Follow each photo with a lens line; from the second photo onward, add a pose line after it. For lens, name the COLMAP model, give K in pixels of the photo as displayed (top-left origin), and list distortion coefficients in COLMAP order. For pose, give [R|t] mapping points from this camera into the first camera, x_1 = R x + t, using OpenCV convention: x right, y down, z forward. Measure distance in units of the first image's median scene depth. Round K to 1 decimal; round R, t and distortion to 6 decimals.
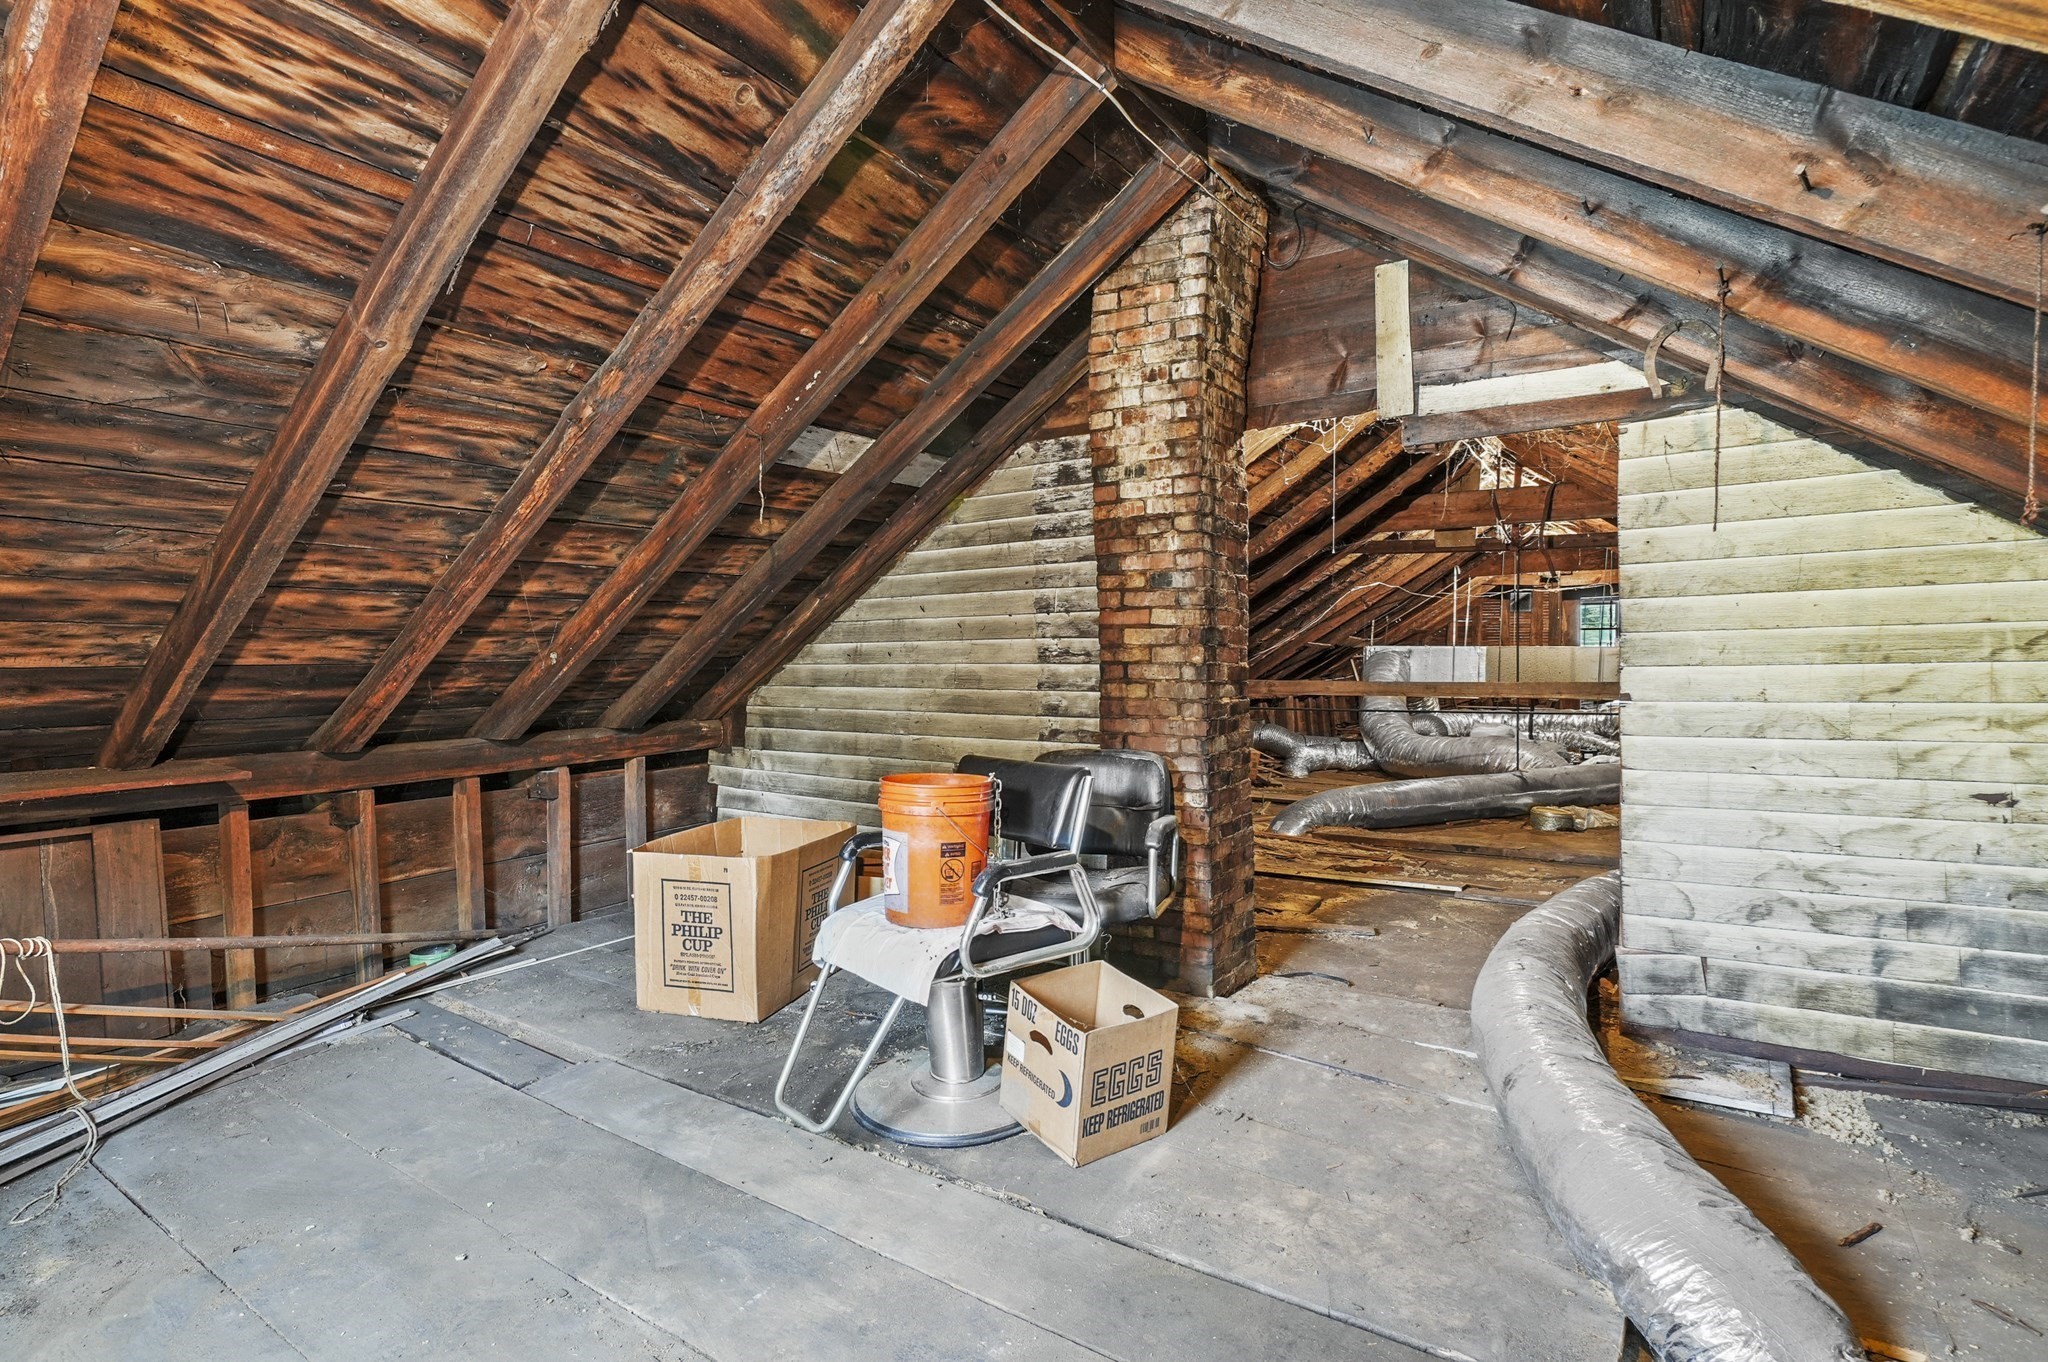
lens RADIAL K [[1027.3, 0, 1015.4], [0, 1027.3, 676.7], [0, 0, 1]] dist [-0.001827, 0.011327]
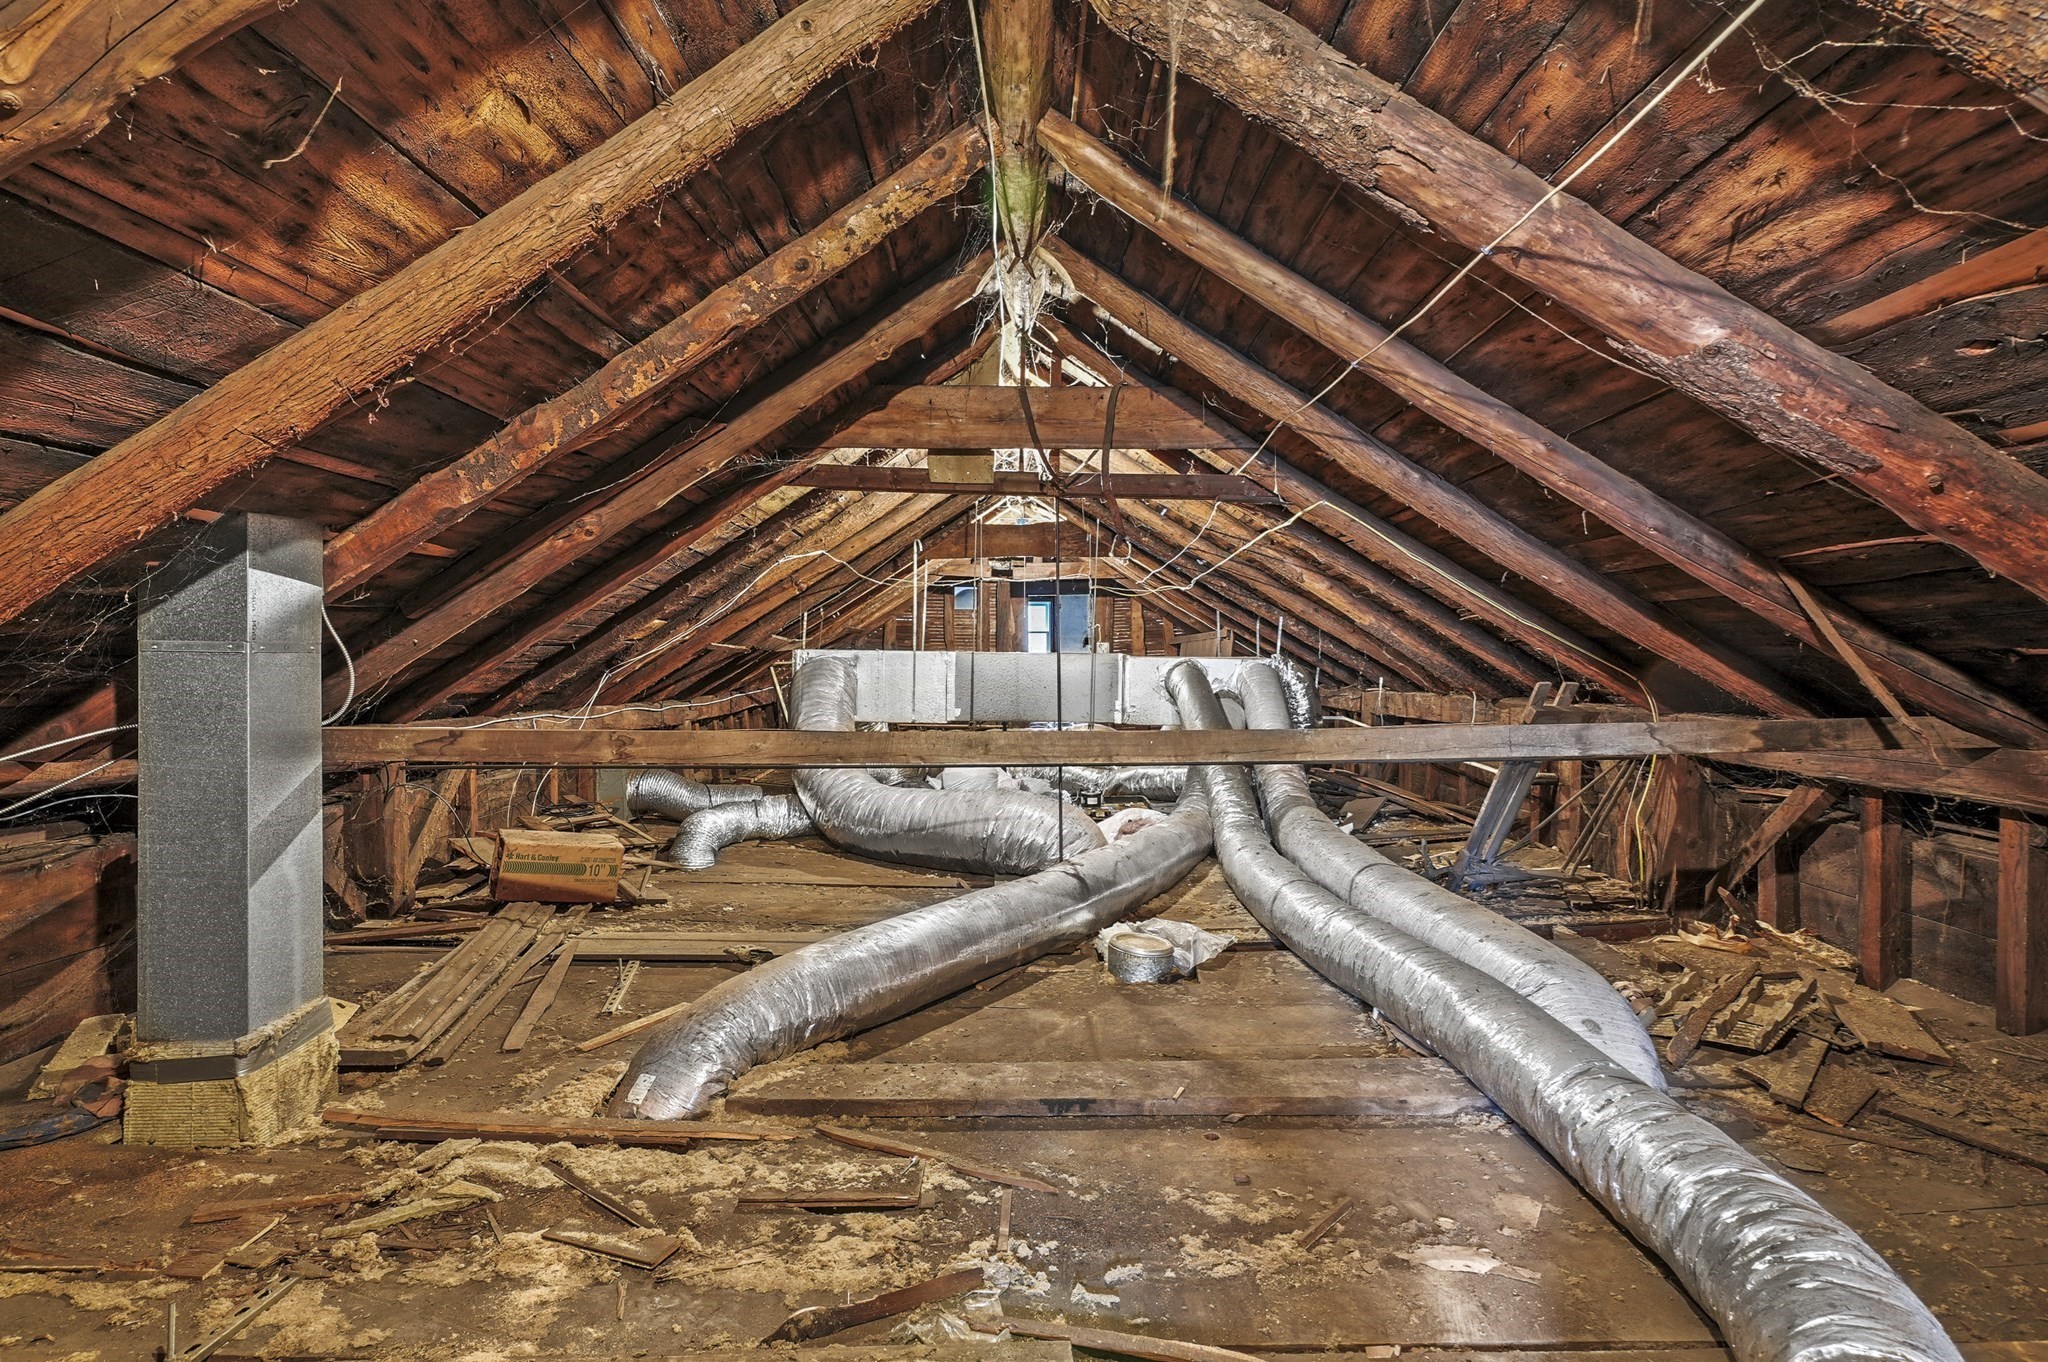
lens RADIAL K [[1027.3, 0, 1015.4], [0, 1027.3, 676.7], [0, 0, 1]] dist [-0.001827, 0.011327]
pose [[0.845712, -0.007585, 0.533585, 0.109549], [0.008253, 0.999965, 0.001134, -0.012580], [-0.533576, 0.003445, 0.845745, 0.379663]]
